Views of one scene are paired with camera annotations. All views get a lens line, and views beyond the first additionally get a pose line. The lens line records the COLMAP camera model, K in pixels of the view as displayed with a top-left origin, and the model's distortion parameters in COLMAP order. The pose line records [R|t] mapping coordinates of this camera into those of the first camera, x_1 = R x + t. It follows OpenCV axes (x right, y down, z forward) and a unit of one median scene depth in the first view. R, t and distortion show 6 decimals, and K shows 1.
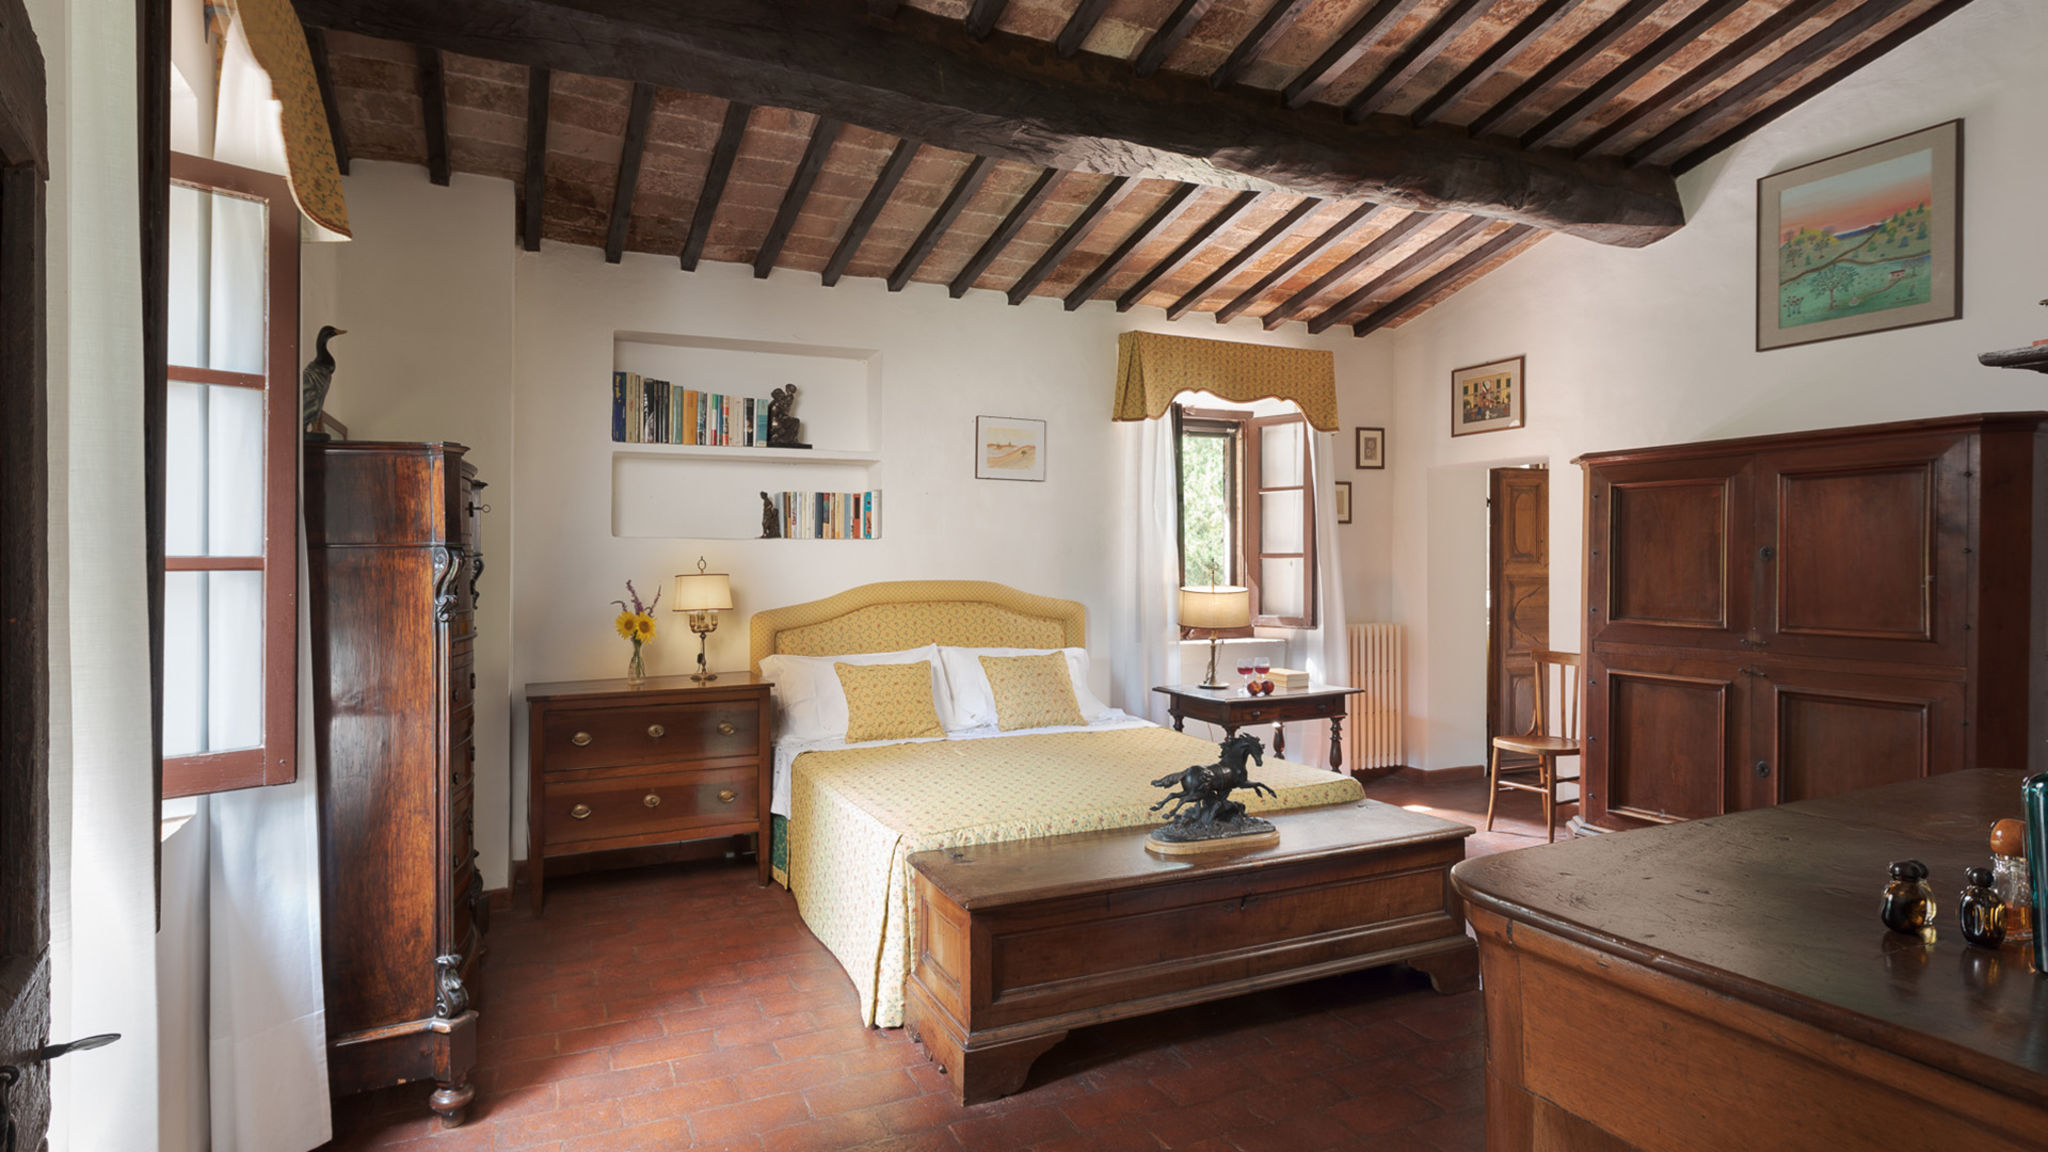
lens RADIAL K [[1057.3, 0, 1023.3], [0, 1057.3, 571.3], [0, 0, 1]] dist [0.000484, 0.000260]
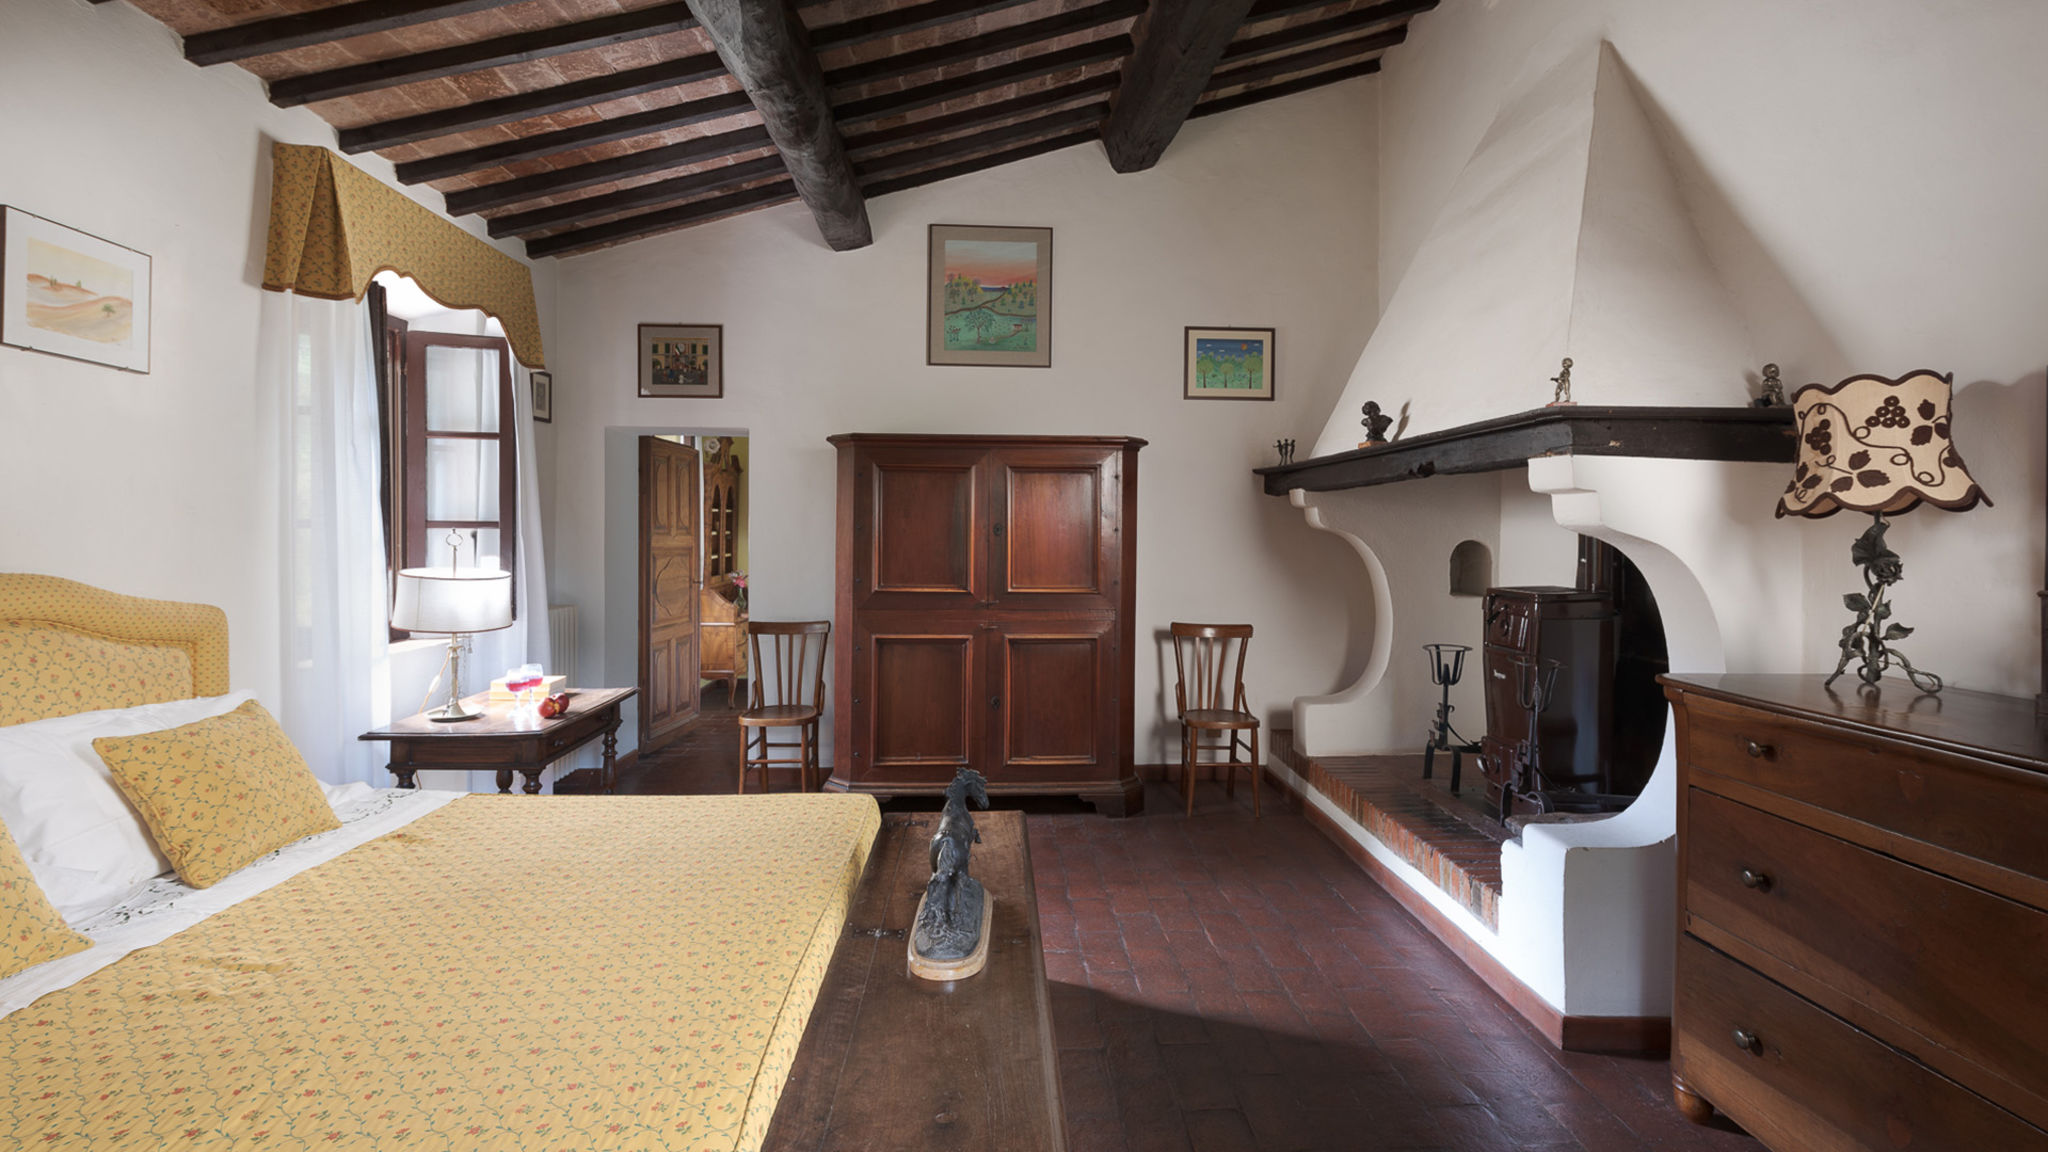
lens RADIAL K [[918.3, 0, 1034.2], [0, 918.3, 545.9], [0, 0, 1]] dist [0.000794, 0.000172]
pose [[0.389249, -0.008477, 0.921094, -0.229725], [0.000074, 0.999958, 0.009172, -0.006448], [-0.921133, -0.003502, 0.389233, 0.444253]]
